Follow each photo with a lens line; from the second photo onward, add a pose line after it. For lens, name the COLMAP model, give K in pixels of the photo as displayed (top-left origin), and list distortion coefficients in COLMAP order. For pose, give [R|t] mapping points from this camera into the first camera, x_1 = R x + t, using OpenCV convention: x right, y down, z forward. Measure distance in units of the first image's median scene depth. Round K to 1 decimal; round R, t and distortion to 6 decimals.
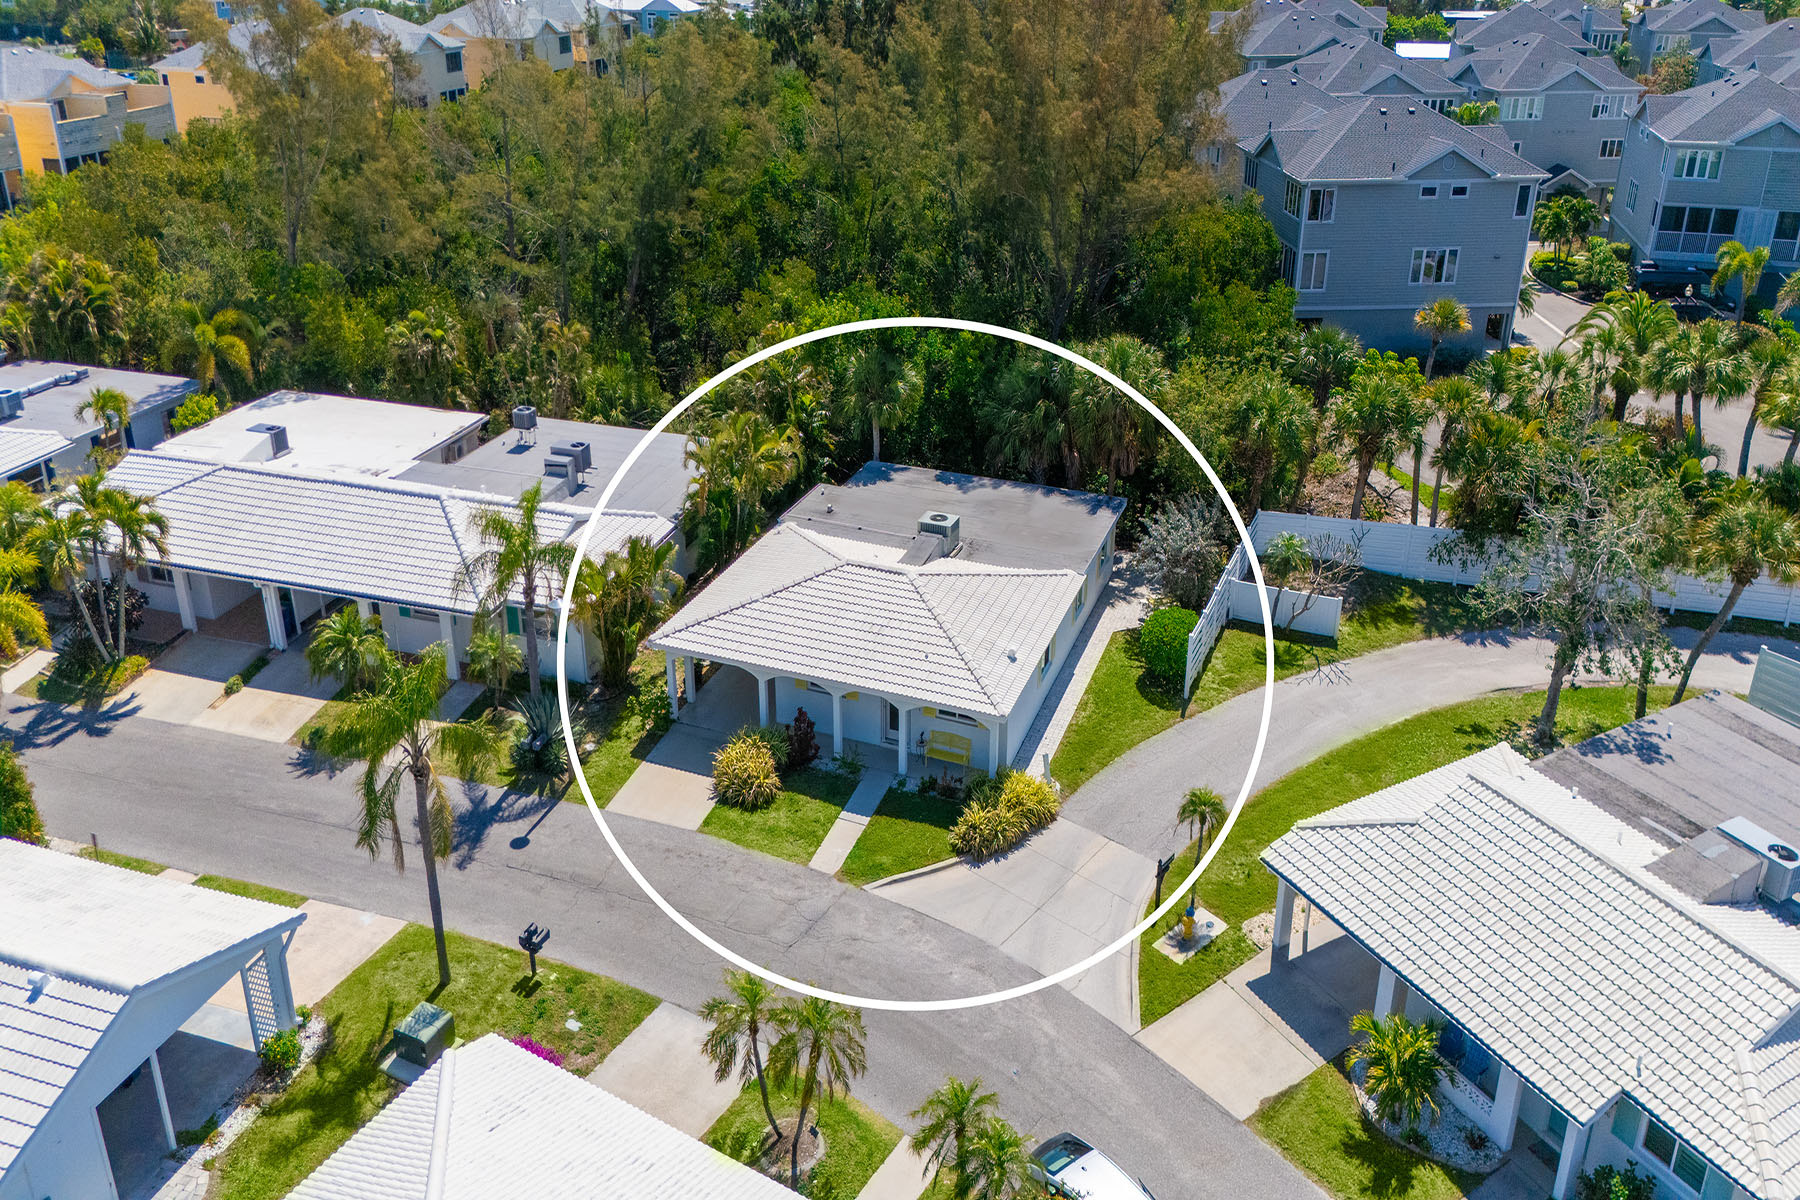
lens RADIAL K [[1343.6, 0, 904.5], [0, 1343.6, 436.5], [0, 0, 1]] dist [0.065762, -0.060450]
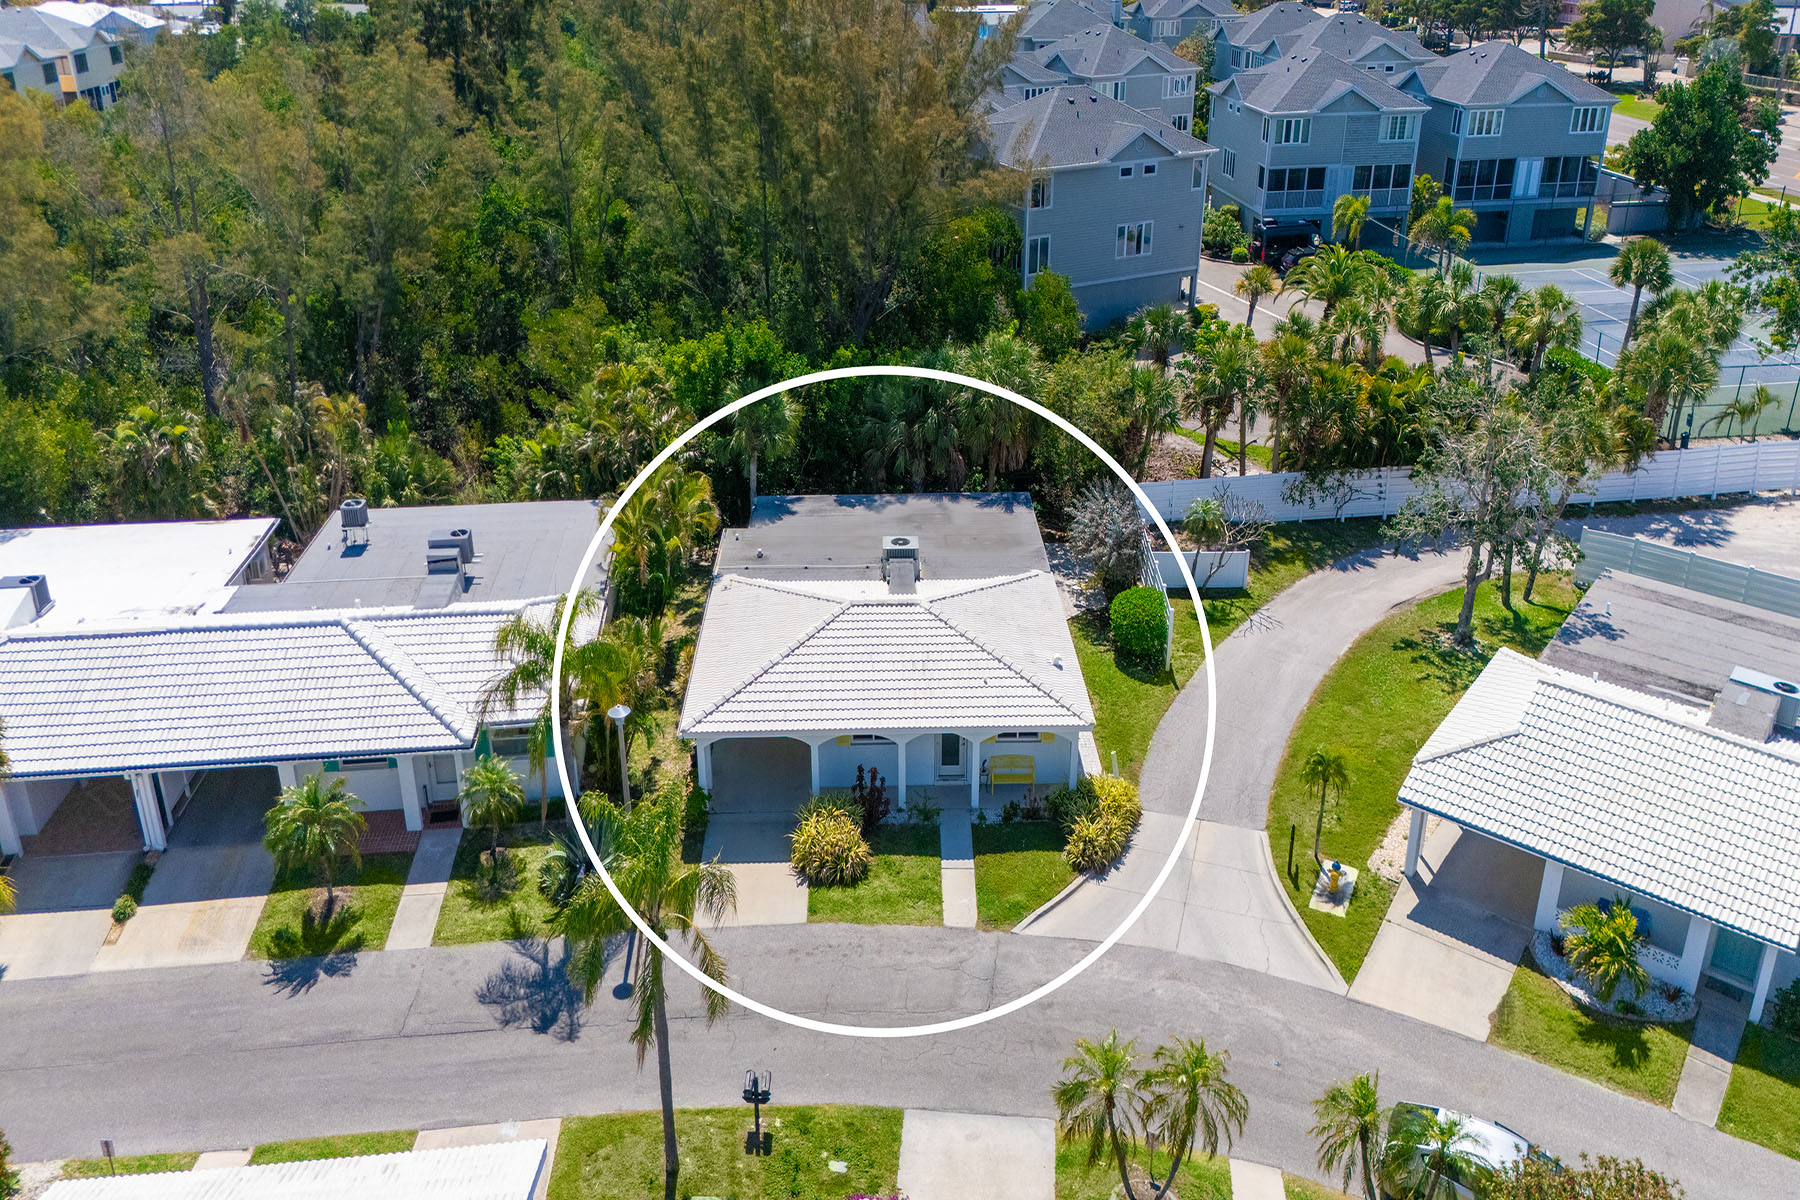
lens RADIAL K [[1343.6, 0, 904.5], [0, 1343.6, 436.5], [0, 0, 1]] dist [0.065762, -0.060450]
pose [[0.922775, -0.146356, 0.356462, -0.312446], [0.146444, 0.988853, 0.026901, -0.041013], [-0.356426, 0.027378, 0.933922, 0.093549]]
